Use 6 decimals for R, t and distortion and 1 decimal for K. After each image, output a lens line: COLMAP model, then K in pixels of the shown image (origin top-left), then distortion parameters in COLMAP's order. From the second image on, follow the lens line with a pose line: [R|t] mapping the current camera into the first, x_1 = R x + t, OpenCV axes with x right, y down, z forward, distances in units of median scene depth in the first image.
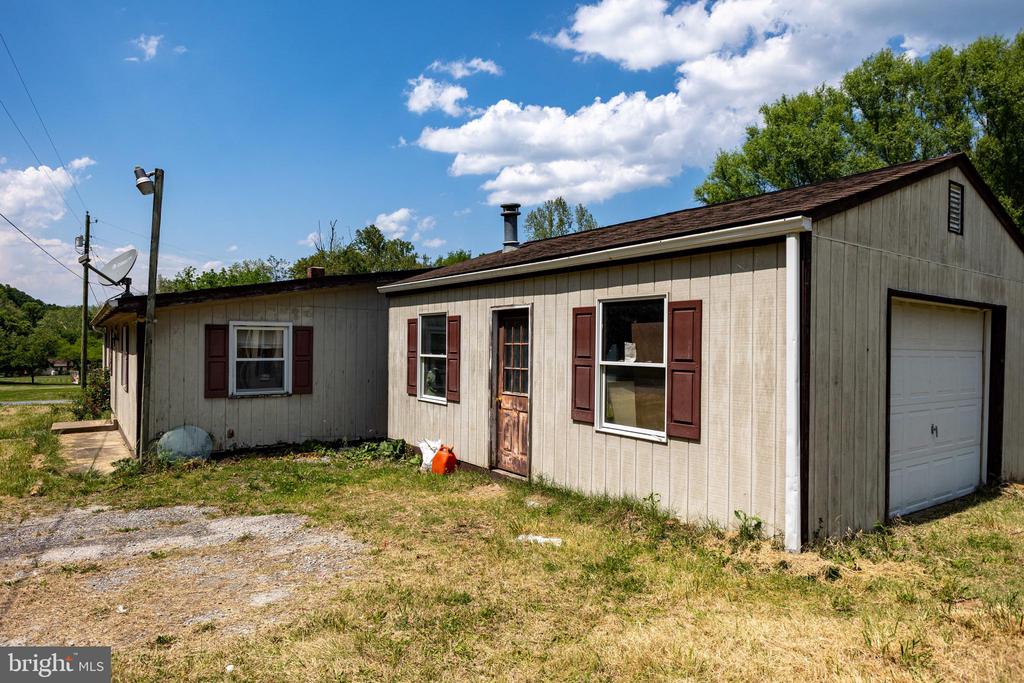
lens RADIAL K [[611.4, 0, 515.5], [0, 611.4, 343.3], [0, 0, 1]] dist [0.018638, -0.000937]
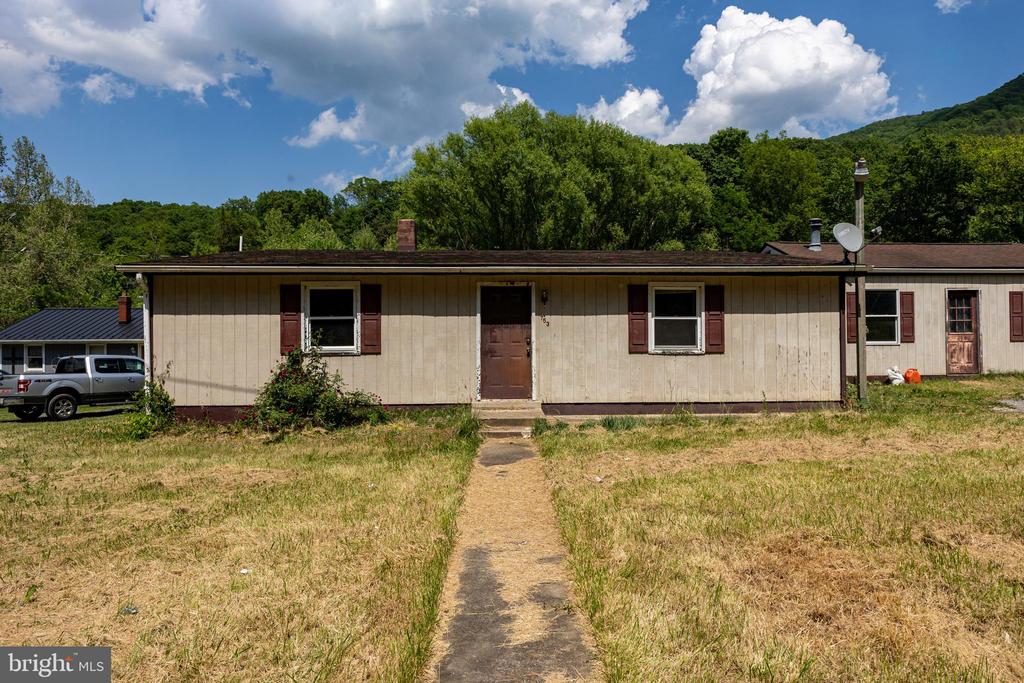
lens RADIAL K [[628.2, 0, 525.7], [0, 628.2, 329.1], [0, 0, 1]] dist [-0.011115, -0.001594]
pose [[0.556276, -0.006803, 0.830969, -2.391456], [0.007751, 0.999965, 0.002997, 0.051587], [-0.830961, 0.004774, 0.556310, 1.028162]]
